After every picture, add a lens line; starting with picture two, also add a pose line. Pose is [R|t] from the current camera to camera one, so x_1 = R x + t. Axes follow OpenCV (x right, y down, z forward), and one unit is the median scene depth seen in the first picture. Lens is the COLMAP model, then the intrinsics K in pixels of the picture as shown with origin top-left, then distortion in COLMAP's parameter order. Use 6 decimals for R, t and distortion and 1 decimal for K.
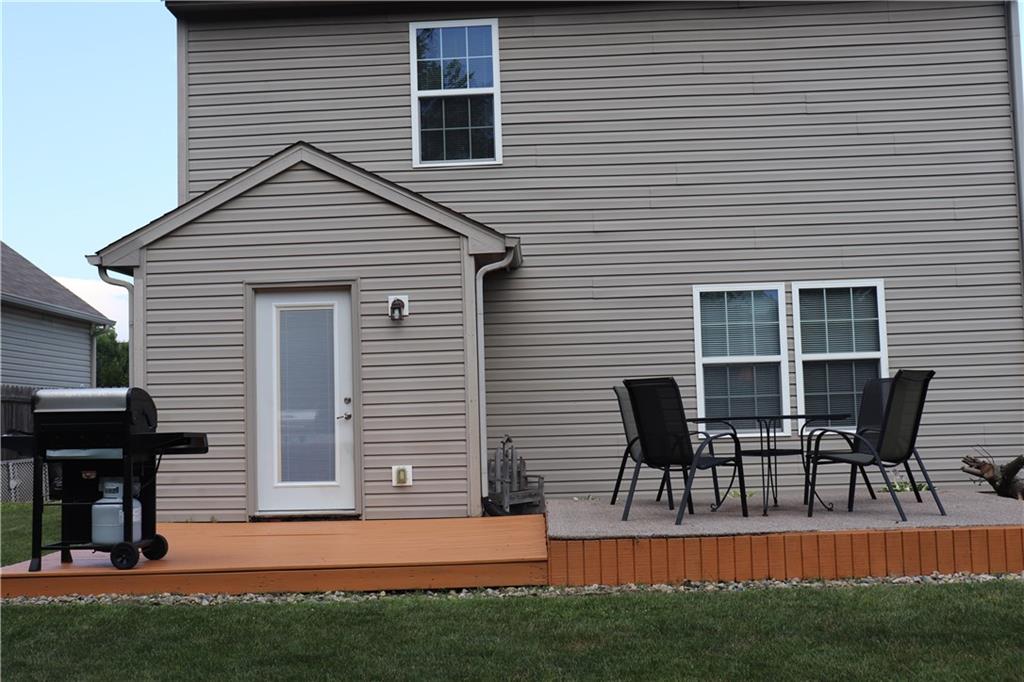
lens RADIAL K [[1105.6, 0, 512.2], [0, 1105.6, 338.7], [0, 0, 1]] dist [-0.034514, 0.000000]
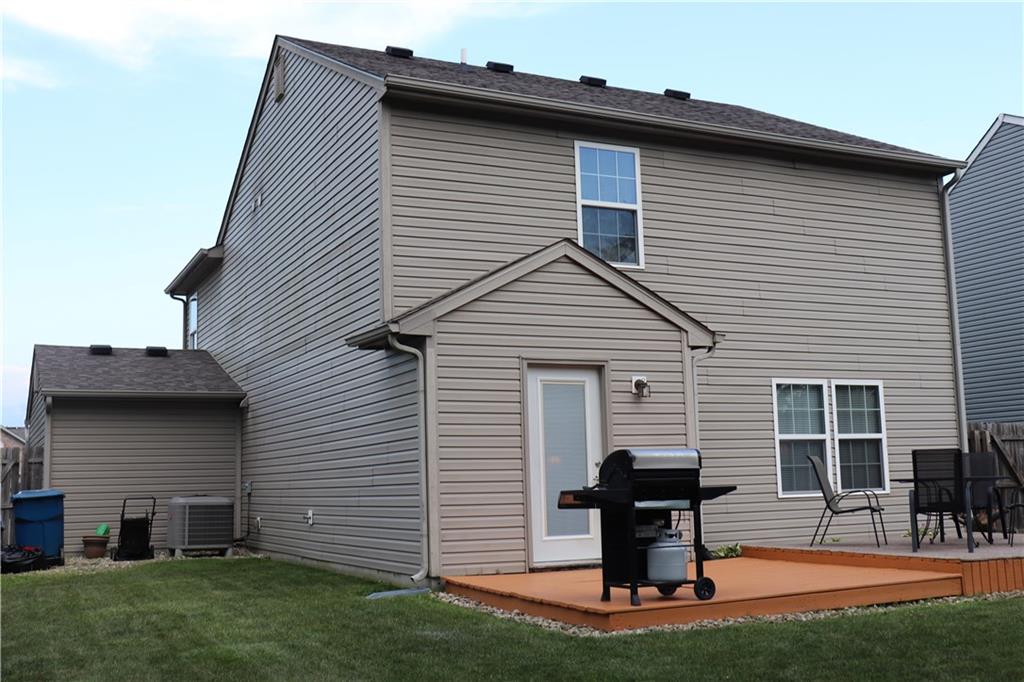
lens RADIAL K [[1105.6, 0, 515.9], [0, 1105.6, 343.2], [0, 0, 1]] dist [-0.034514, 0.000000]
pose [[0.878051, 0.065128, 0.474115, -0.715127], [-0.034177, 0.996701, -0.073620, 0.016024], [-0.477345, 0.048438, 0.877380, 0.015497]]
